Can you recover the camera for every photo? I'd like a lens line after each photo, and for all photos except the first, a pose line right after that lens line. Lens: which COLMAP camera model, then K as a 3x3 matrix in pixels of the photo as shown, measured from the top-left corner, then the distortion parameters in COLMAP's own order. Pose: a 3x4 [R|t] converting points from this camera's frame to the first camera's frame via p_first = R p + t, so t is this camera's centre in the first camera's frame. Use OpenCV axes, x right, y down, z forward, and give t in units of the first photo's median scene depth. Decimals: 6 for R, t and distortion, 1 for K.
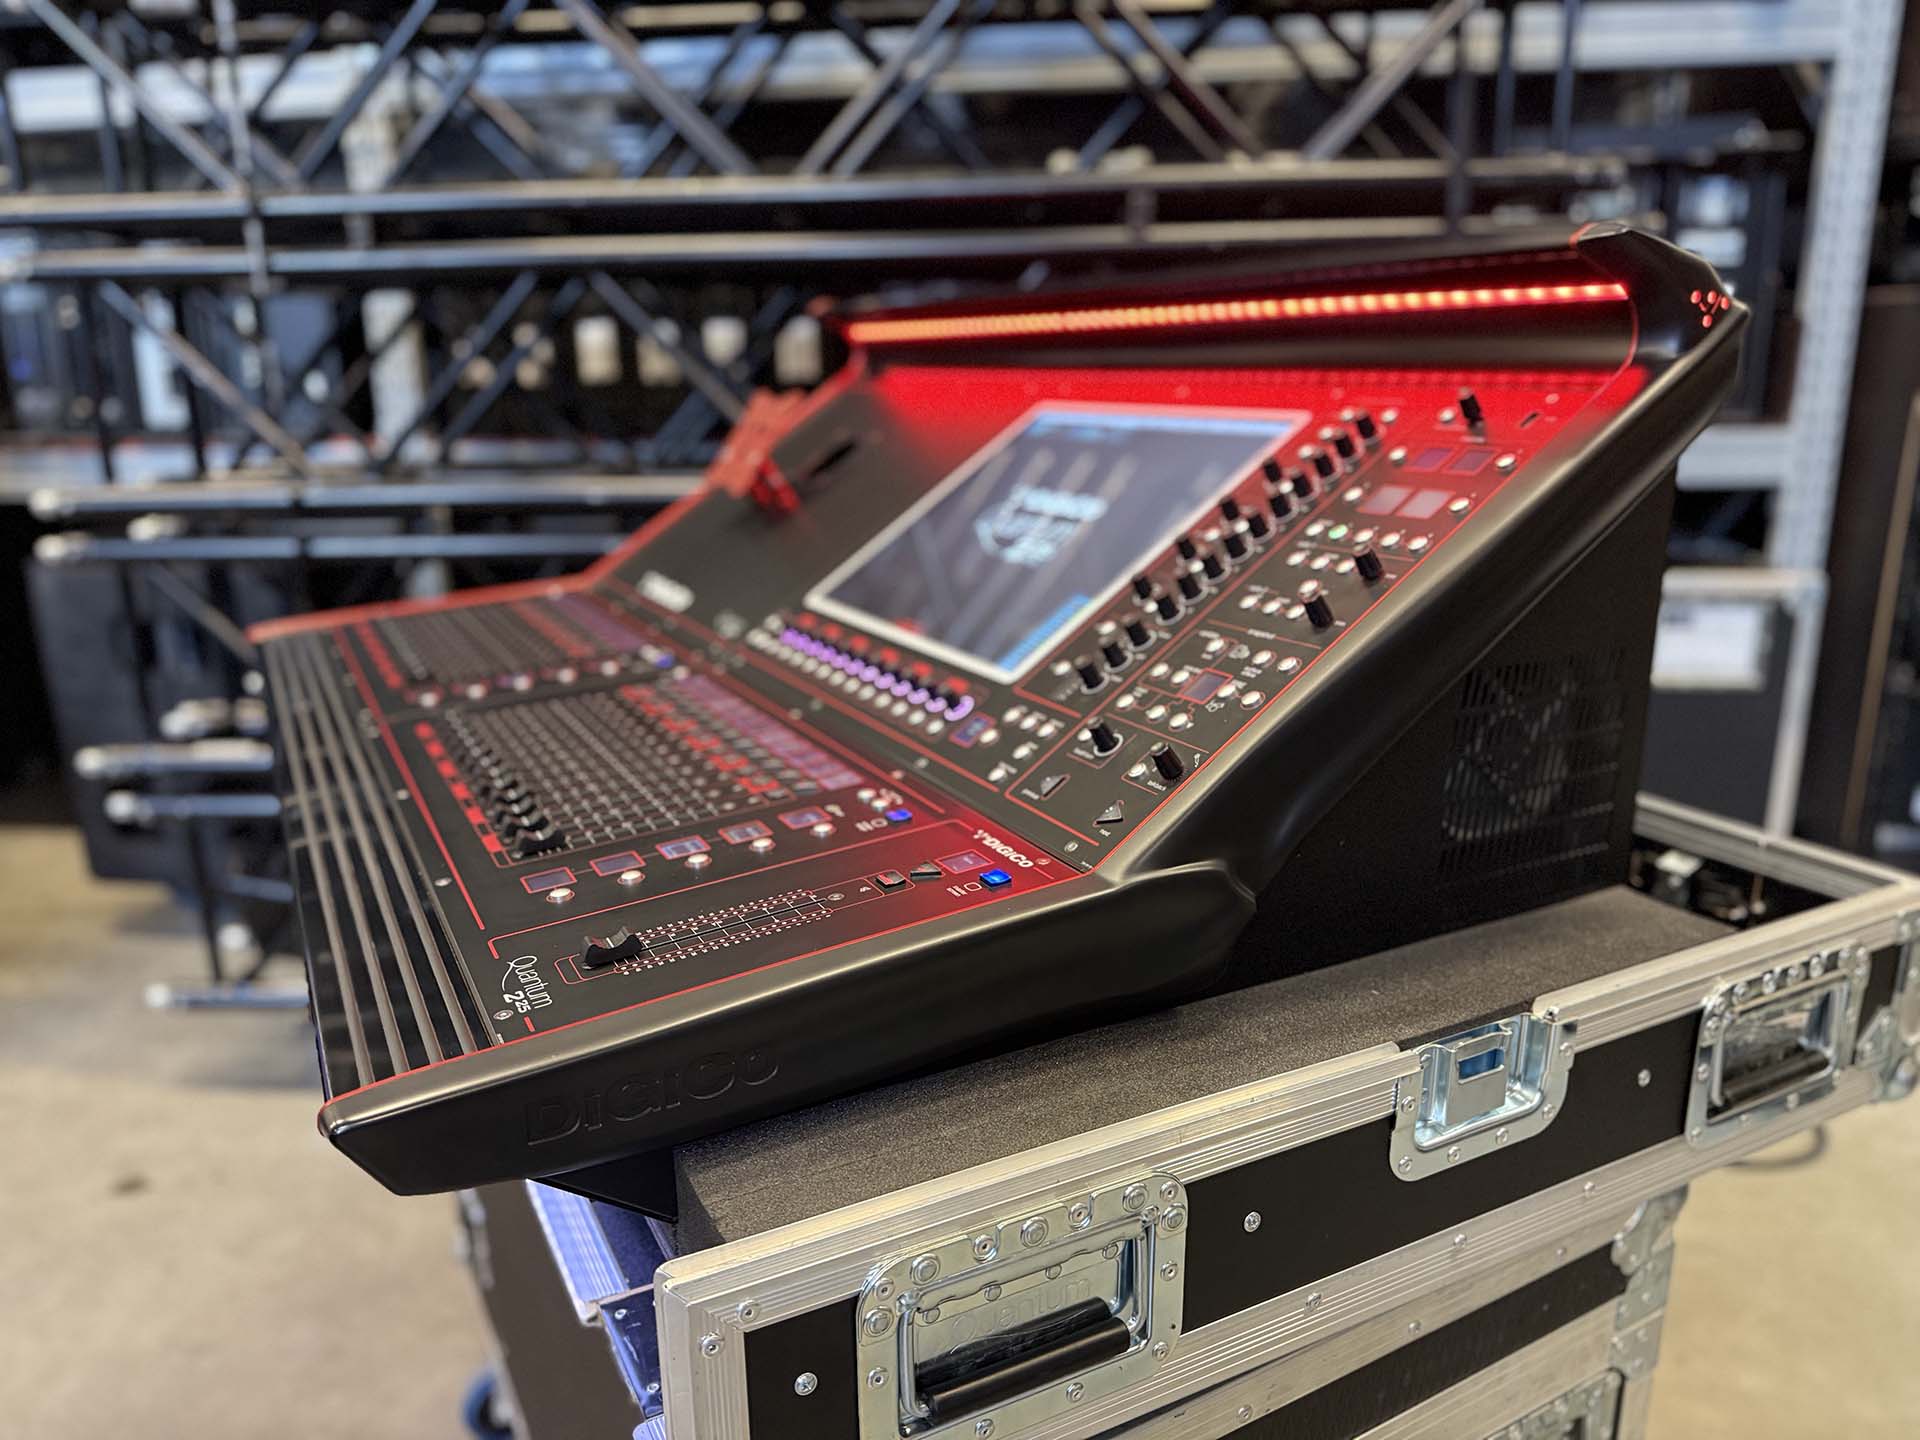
lens RADIAL K [[1354.8, 0, 960.0], [0, 1354.8, 720.0], [0, 0, 1]] dist [0.056285, -0.104964]
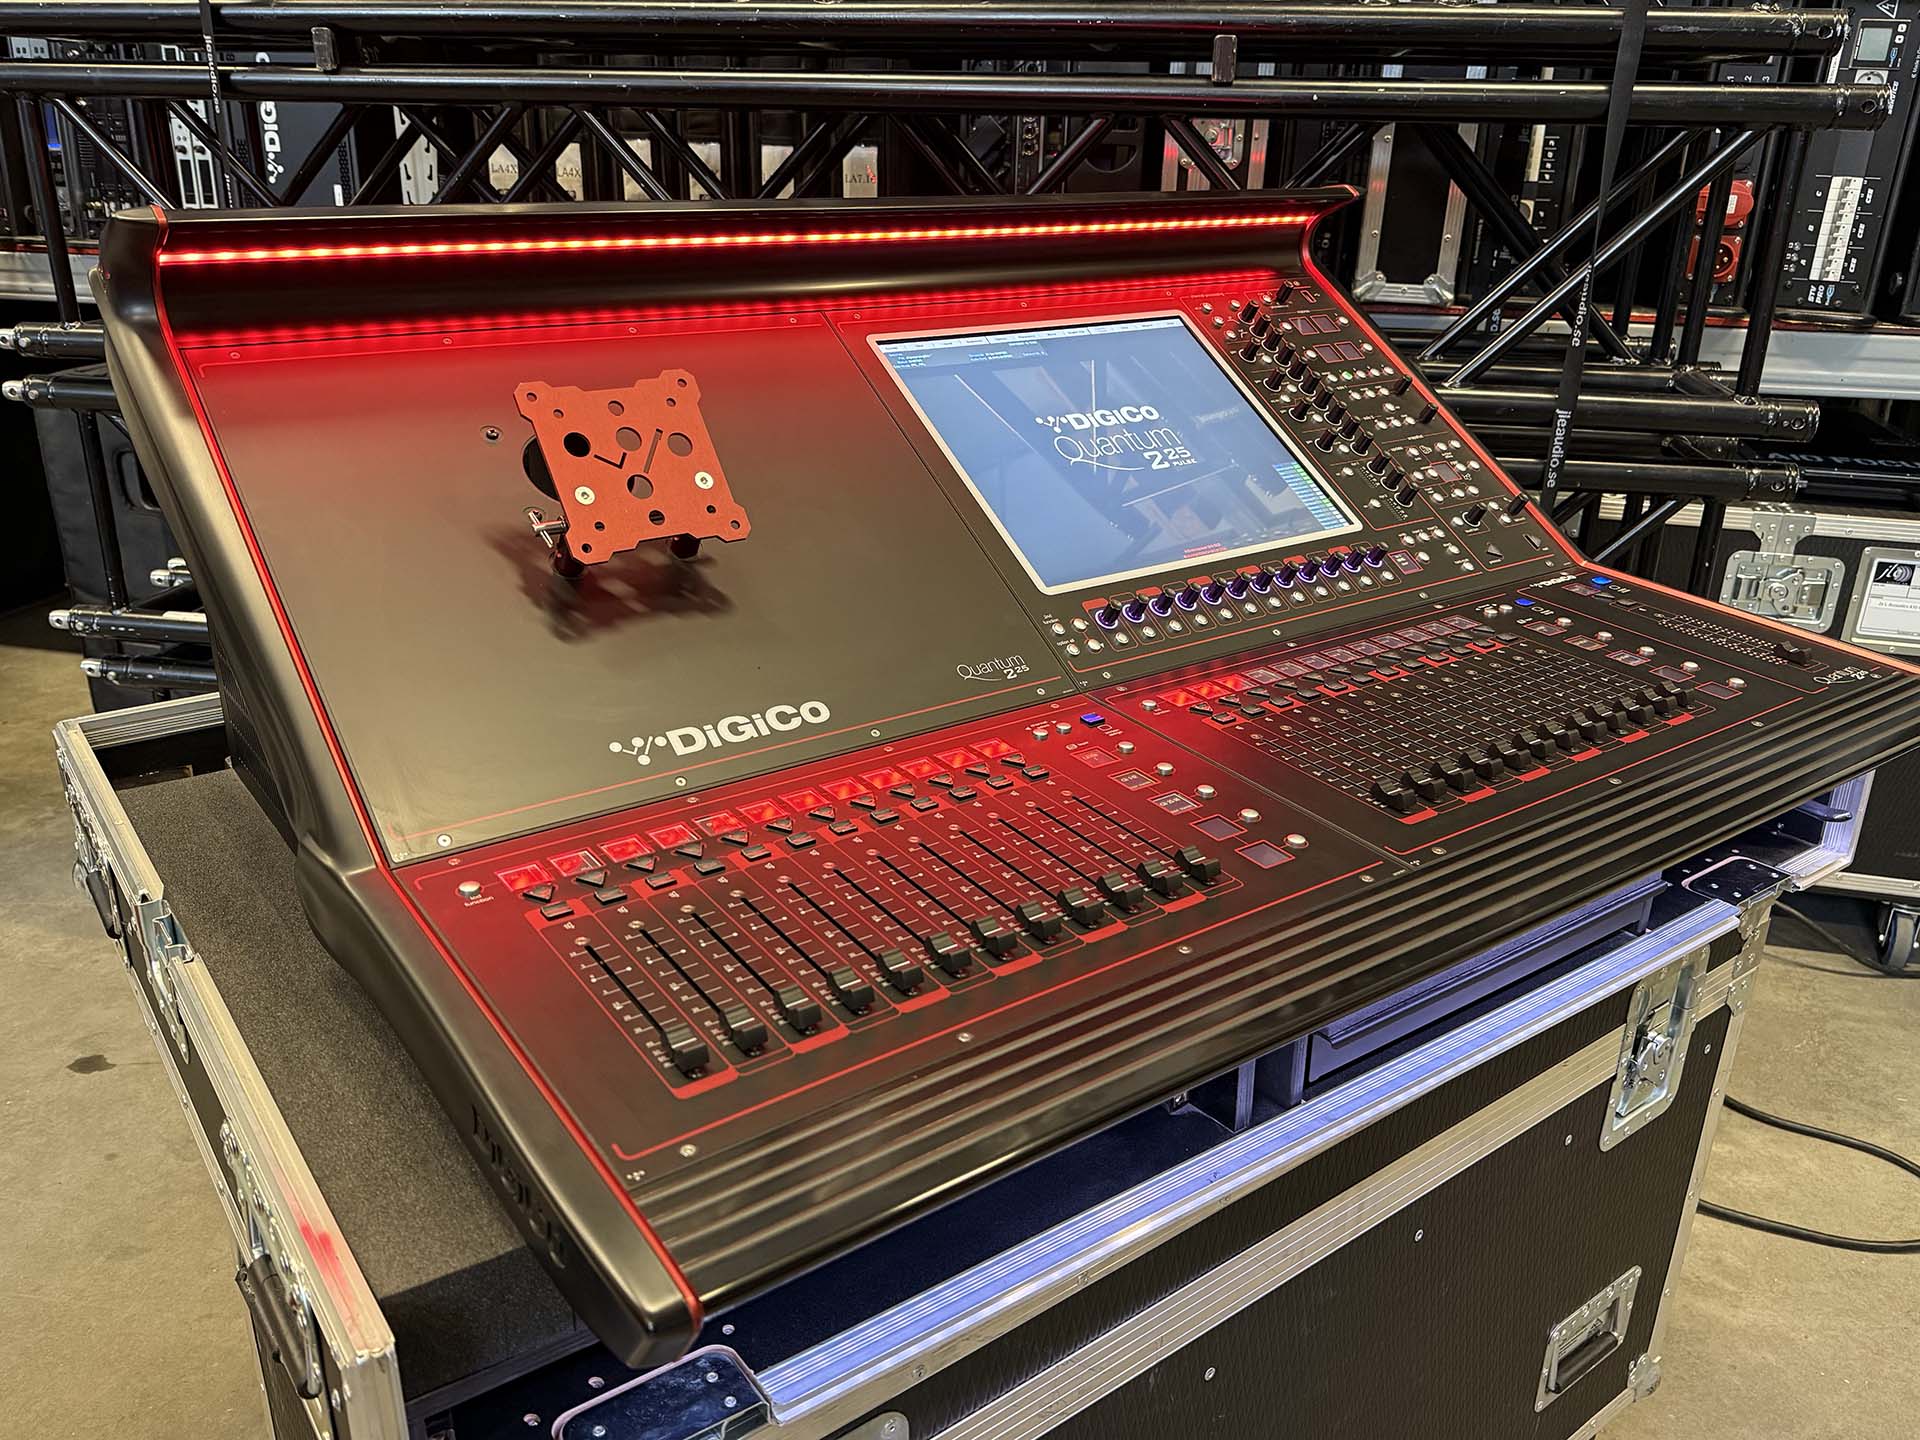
lens RADIAL K [[1490.7, 0, 960.0], [0, 1490.7, 720.0], [0, 0, 1]] dist [-0.002297, -0.002853]
pose [[-0.149509, -0.359920, 0.920926, -1.515013], [0.235730, 0.891563, 0.386714, -0.596716], [-0.960249, 0.274907, -0.048452, 1.727029]]
